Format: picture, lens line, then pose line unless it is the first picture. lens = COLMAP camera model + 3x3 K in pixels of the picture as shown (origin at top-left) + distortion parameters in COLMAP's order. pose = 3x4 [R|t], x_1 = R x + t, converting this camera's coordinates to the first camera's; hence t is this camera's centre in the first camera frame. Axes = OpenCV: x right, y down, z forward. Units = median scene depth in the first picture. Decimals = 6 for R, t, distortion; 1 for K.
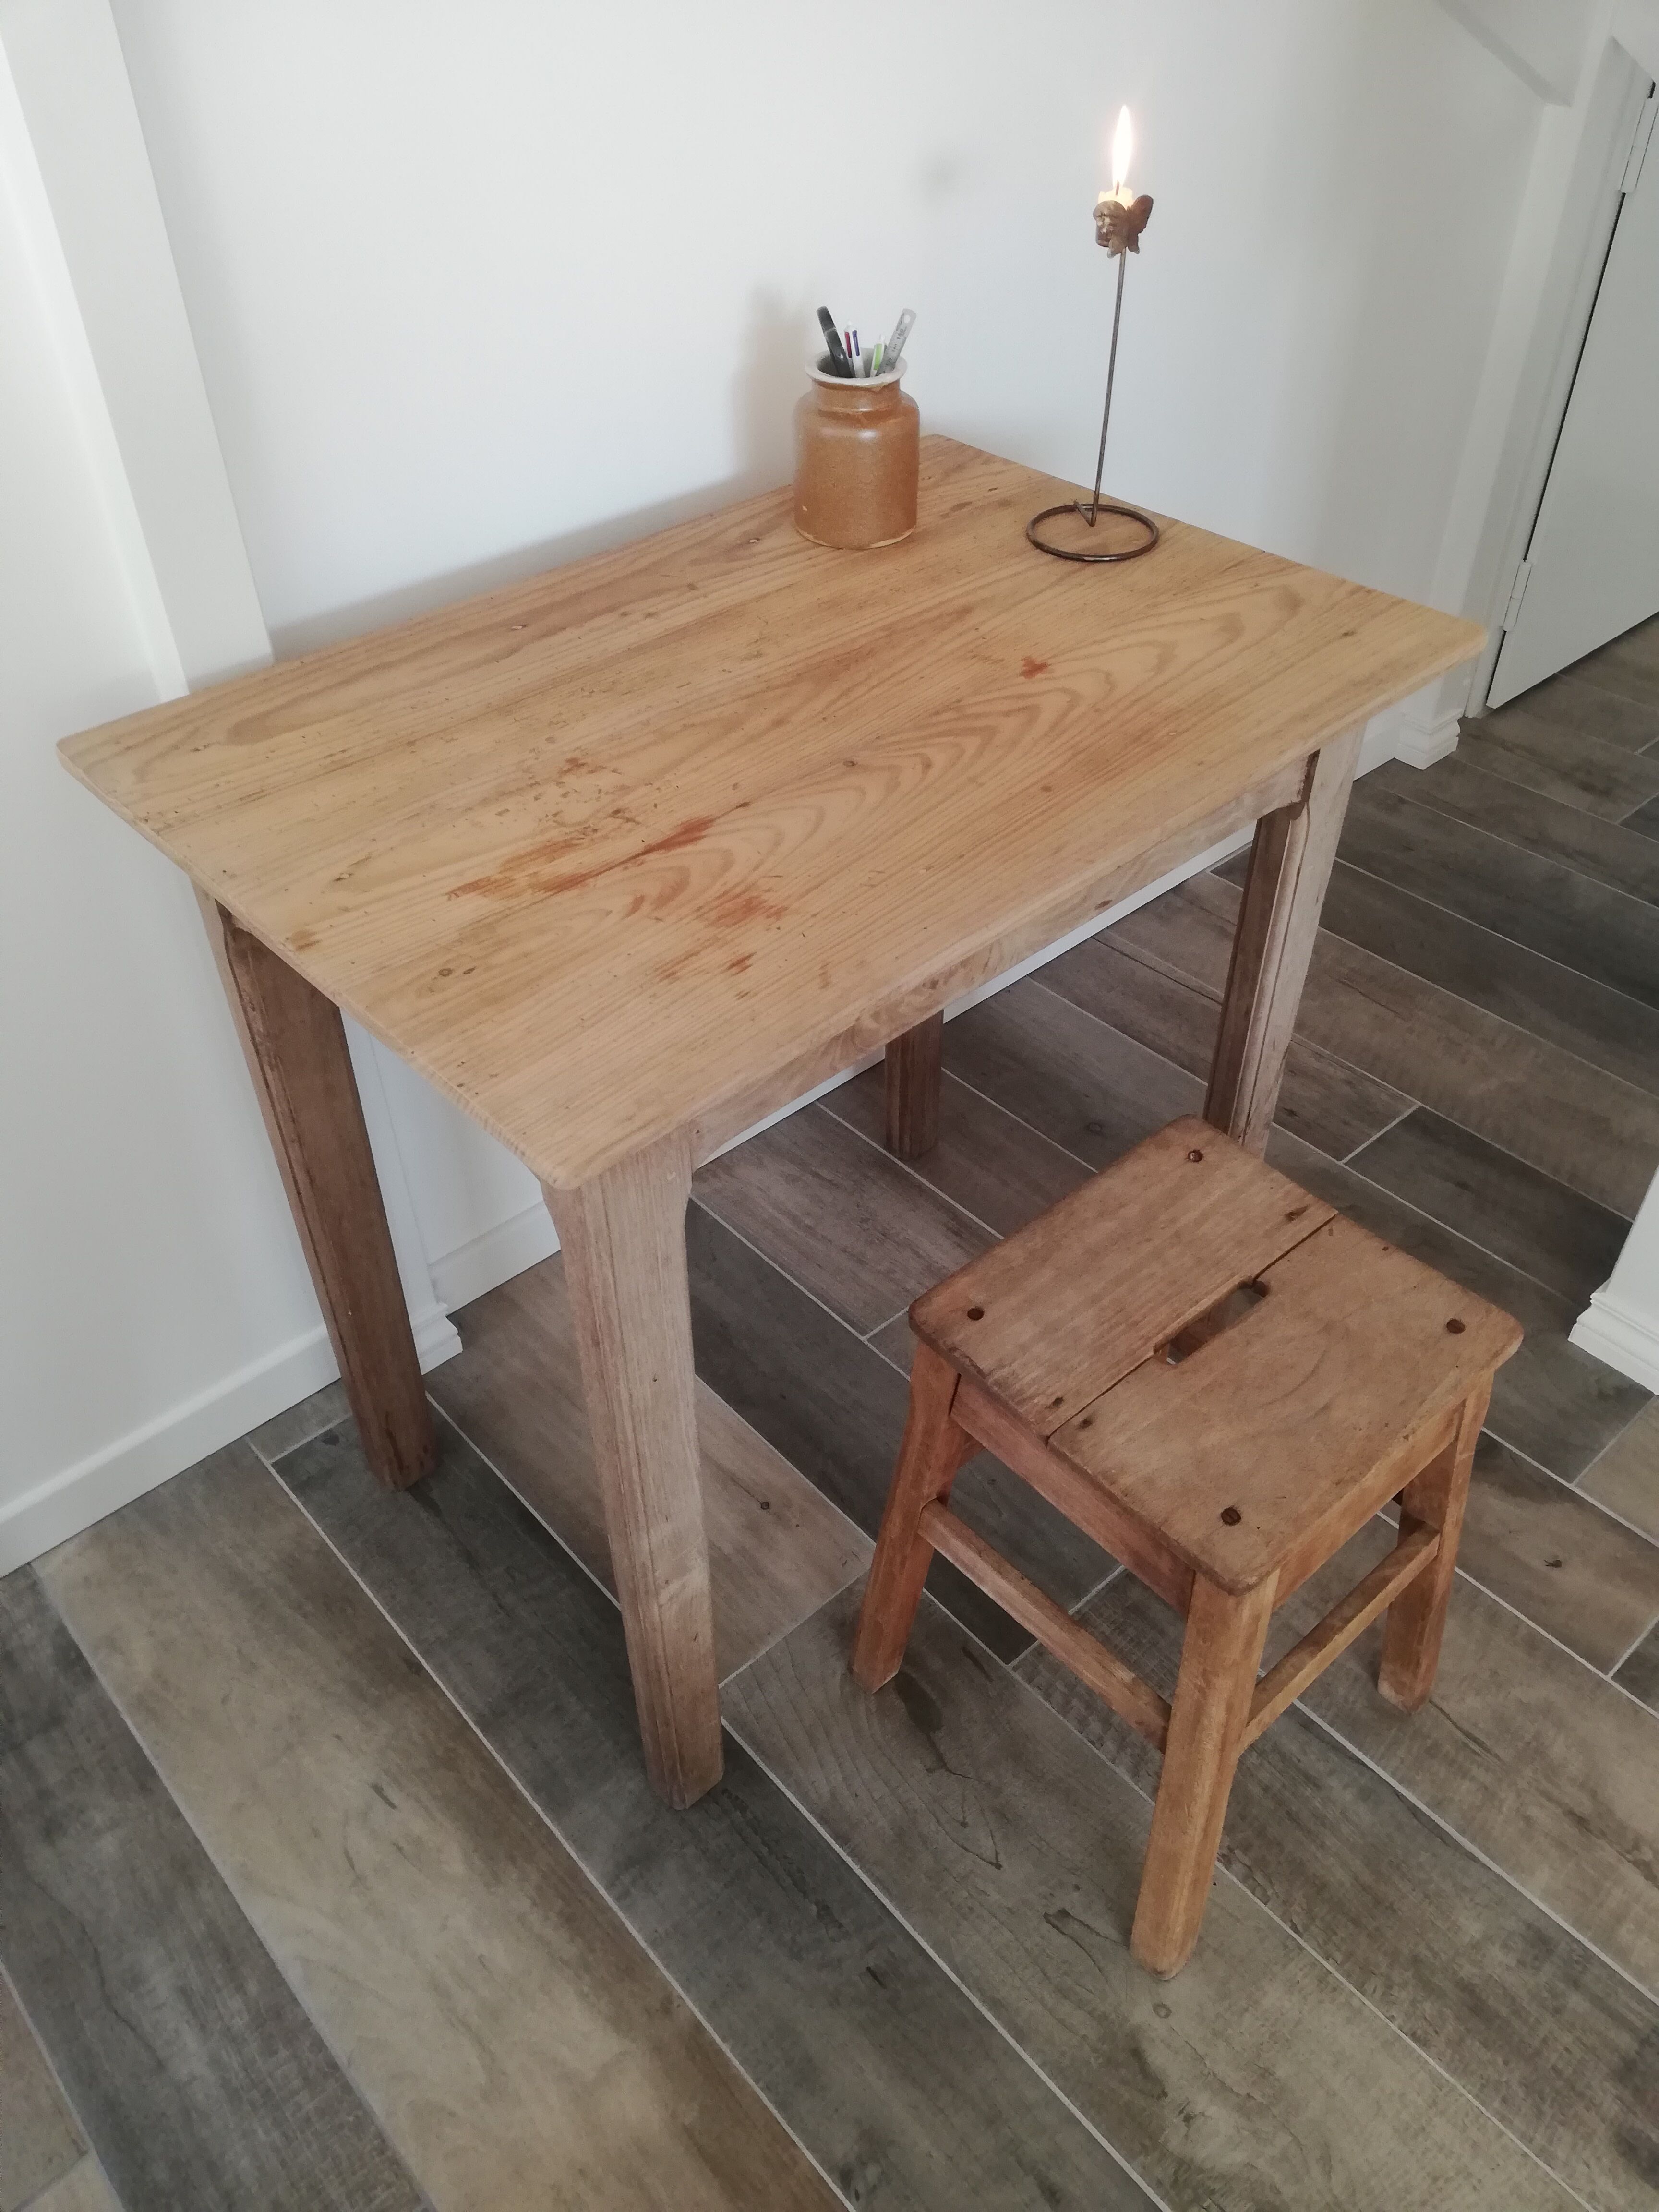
lens RADIAL K [[1675.5, 0, 843.8], [0, 1675.5, 1111.0], [0, 0, 1]] dist [0.051065, -0.075635]
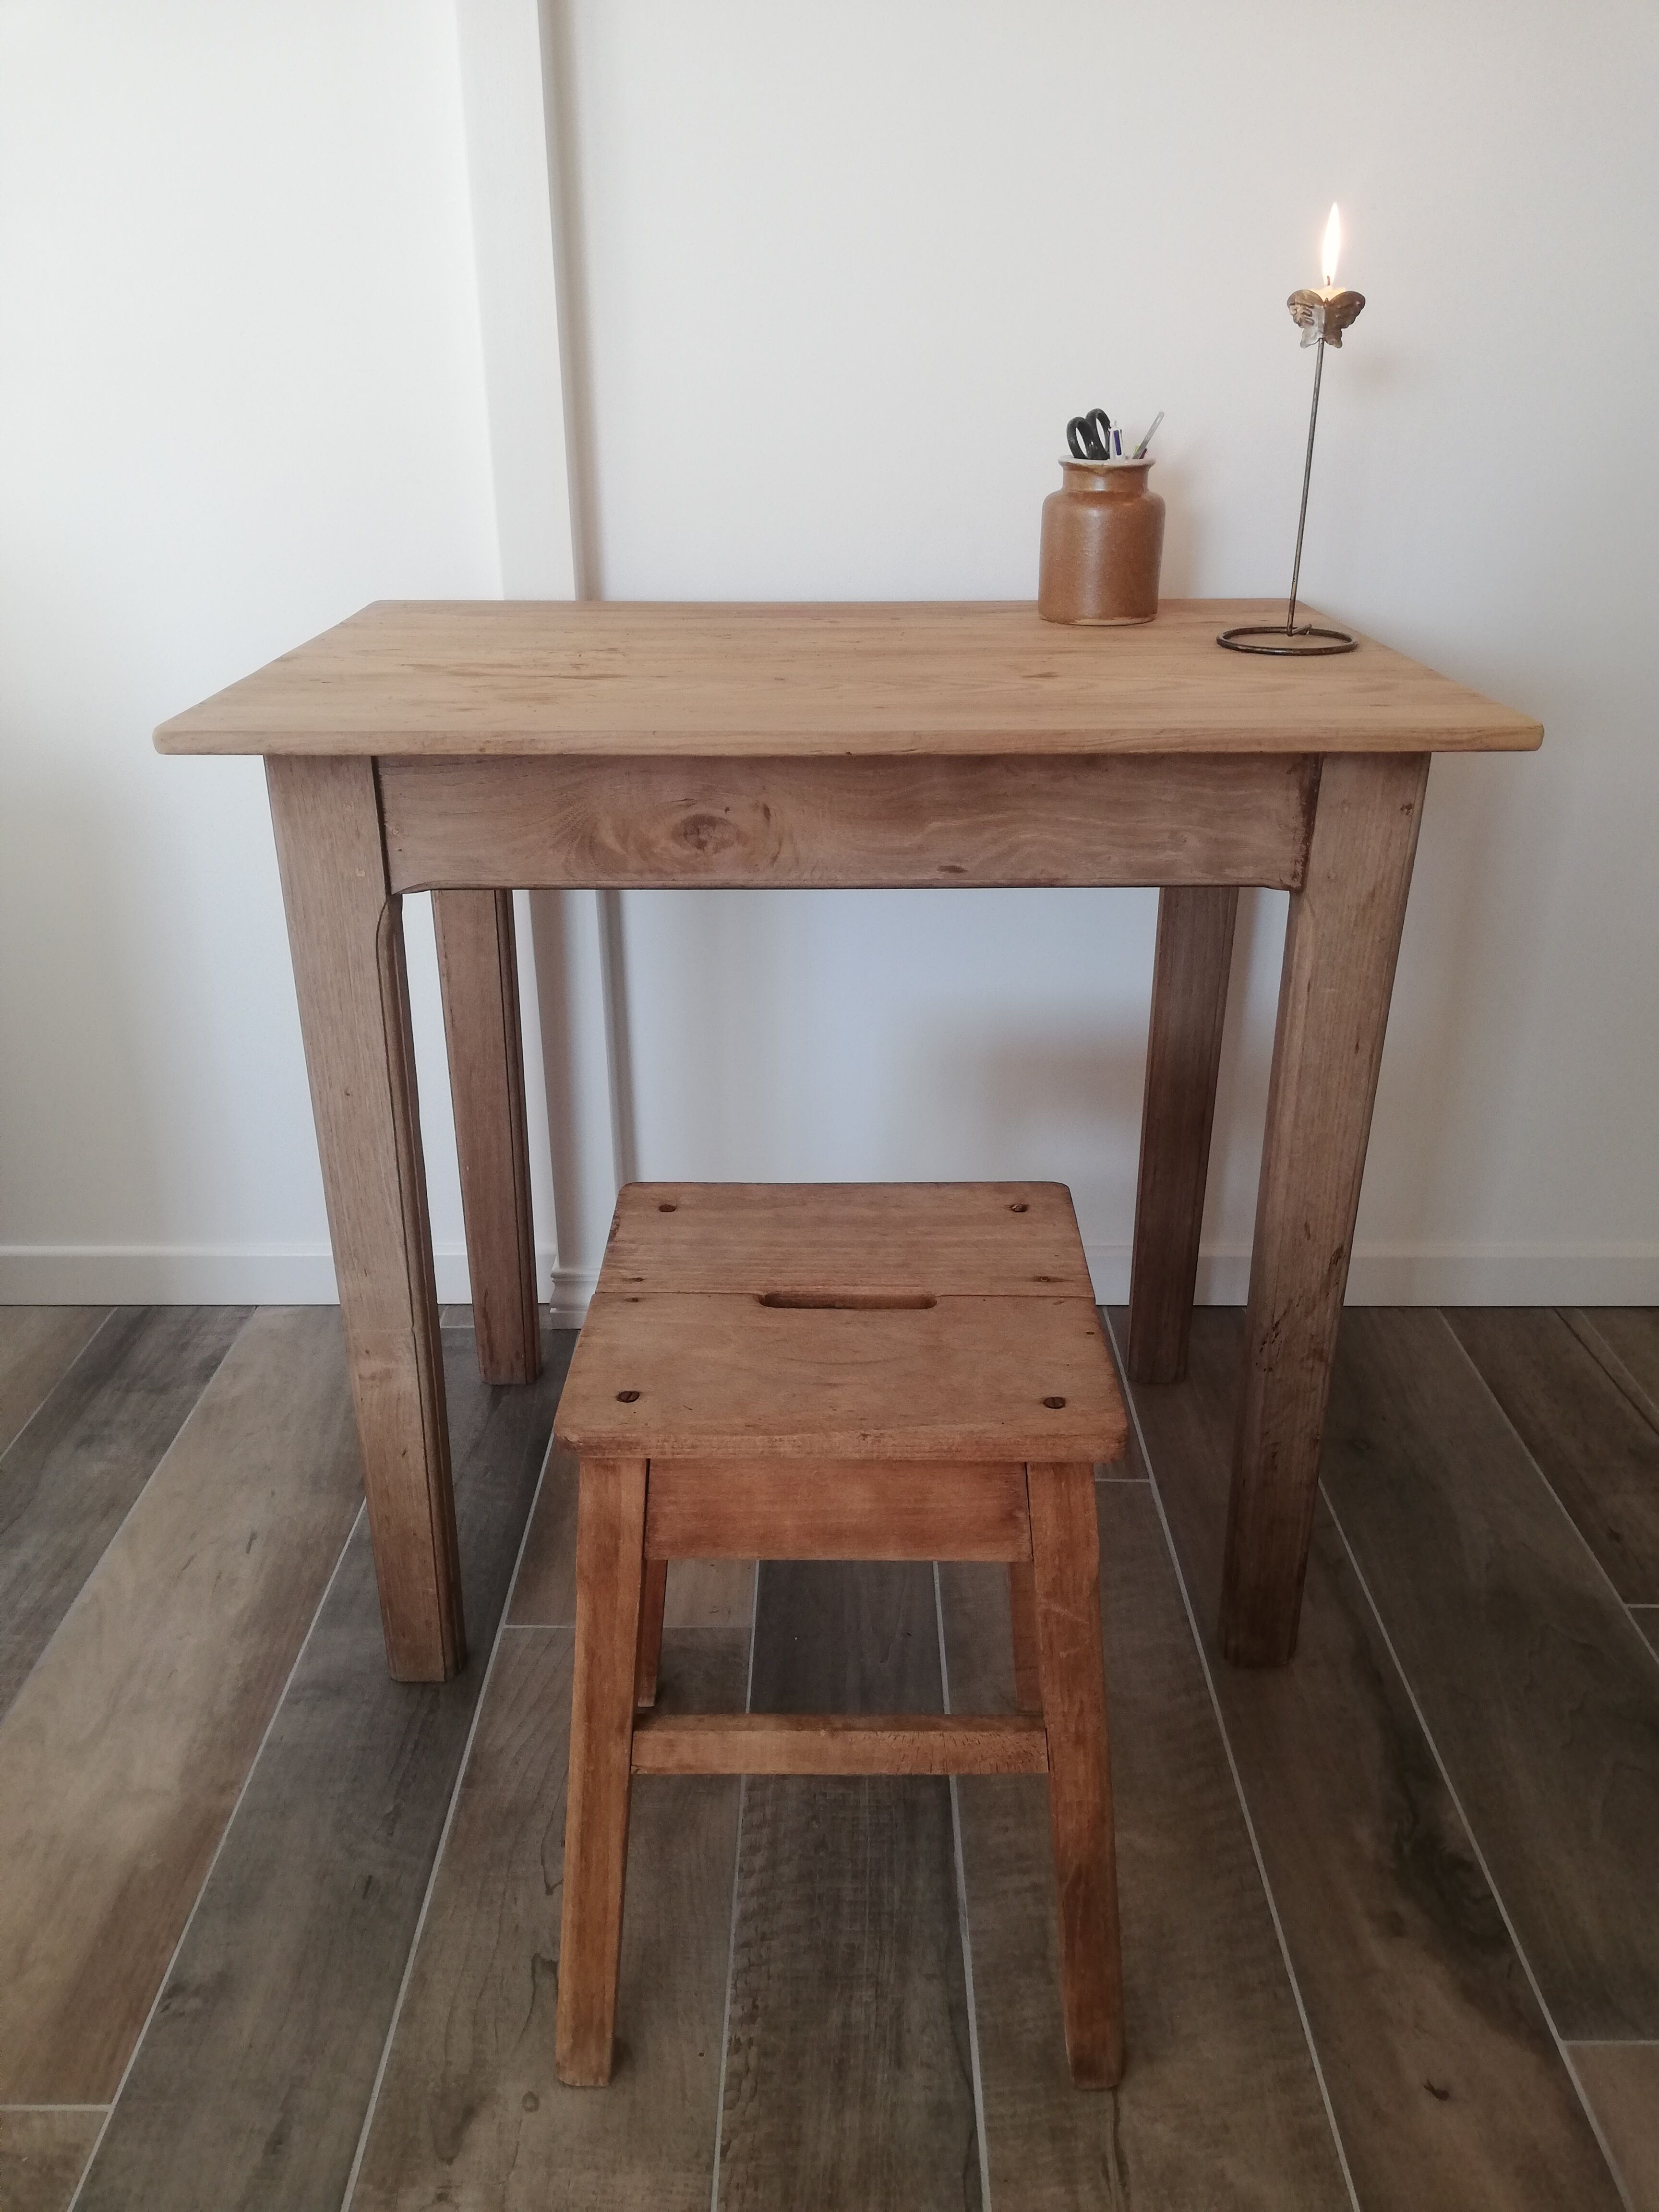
lens RADIAL K [[1675.5, 0, 836.7], [0, 1675.5, 1114.5], [0, 0, 1]] dist [0.051065, -0.075635]
pose [[0.740346, 0.283446, -0.609546, 0.646581], [-0.446857, 0.884925, -0.131246, 0.138724], [0.502202, 0.369547, 0.781811, 0.236824]]
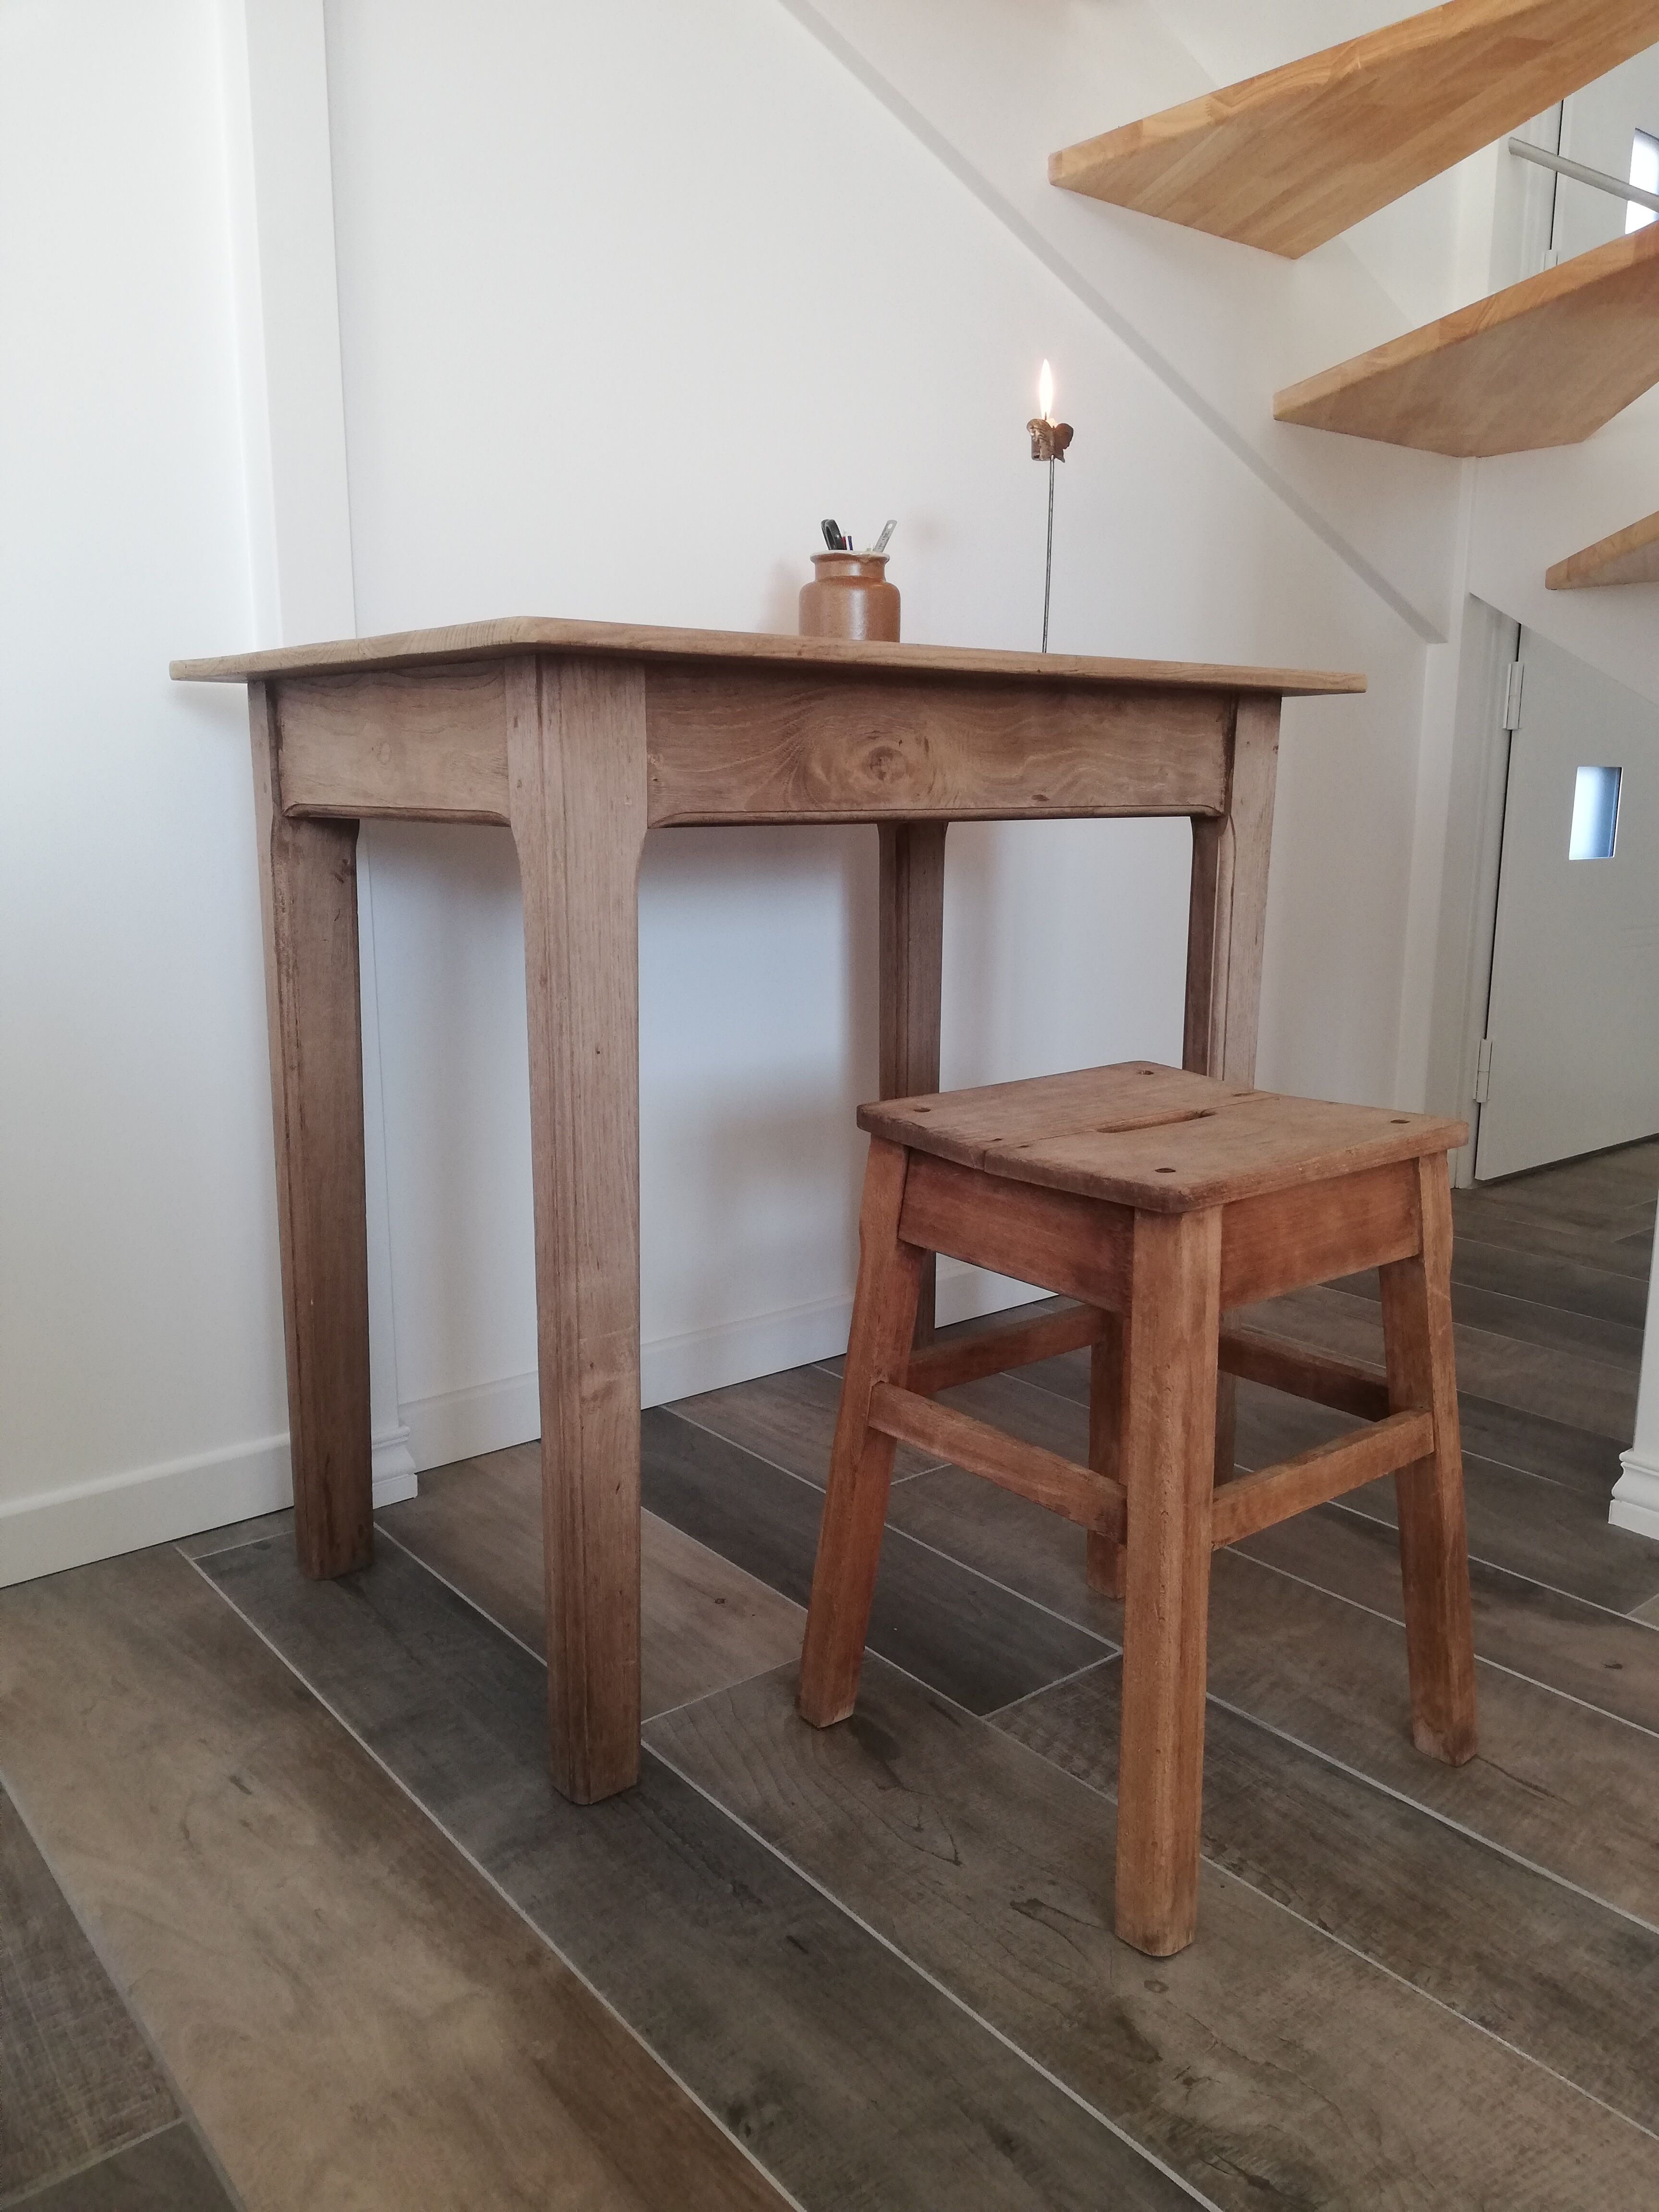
lens RADIAL K [[1675.5, 0, 845.1], [0, 1675.5, 1106.2], [0, 0, 1]] dist [0.051065, -0.075635]
pose [[0.998816, 0.018610, -0.044943, 0.068809], [-0.038594, 0.865558, -0.499319, 0.556464], [0.029608, 0.500463, 0.865252, 0.104530]]
